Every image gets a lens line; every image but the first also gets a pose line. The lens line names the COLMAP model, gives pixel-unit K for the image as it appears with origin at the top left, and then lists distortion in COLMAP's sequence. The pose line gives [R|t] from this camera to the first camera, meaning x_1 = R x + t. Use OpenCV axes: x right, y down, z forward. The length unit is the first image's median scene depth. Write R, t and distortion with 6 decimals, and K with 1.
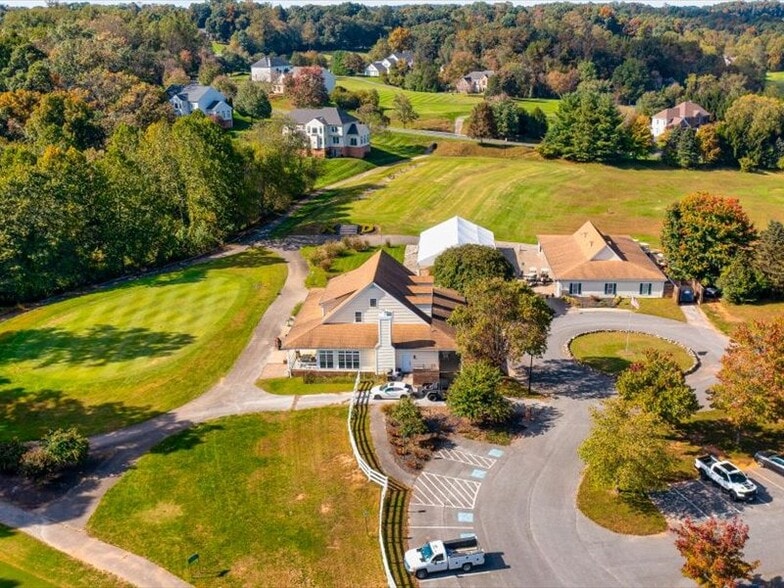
lens RADIAL K [[798.4, 0, 392.0], [0, 798.4, 294.0], [0, 0, 1]] dist [-0.007660, -0.008883]
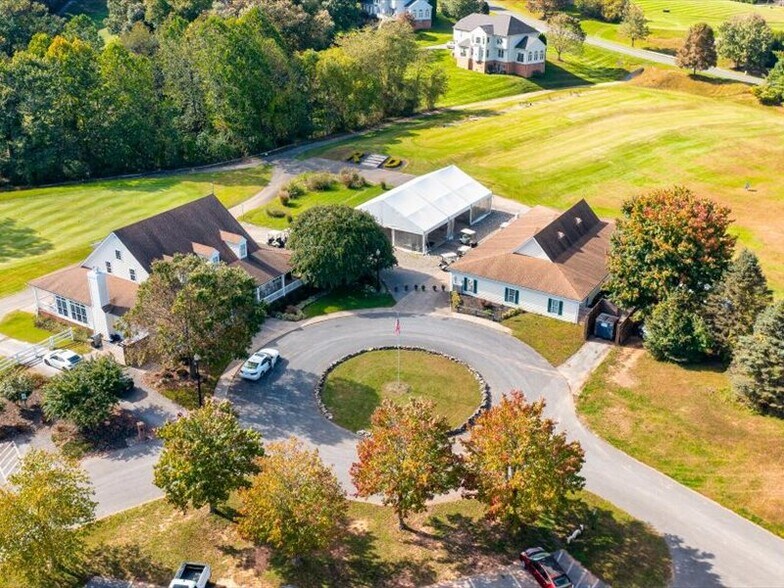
lens RADIAL K [[798.4, 0, 392.0], [0, 798.4, 294.0], [0, 0, 1]] dist [-0.007660, -0.008883]
pose [[0.879417, 0.221768, -0.421243, 0.368416], [-0.168076, 0.972520, 0.161105, -0.082576], [0.445395, -0.070877, 0.892525, 0.210352]]
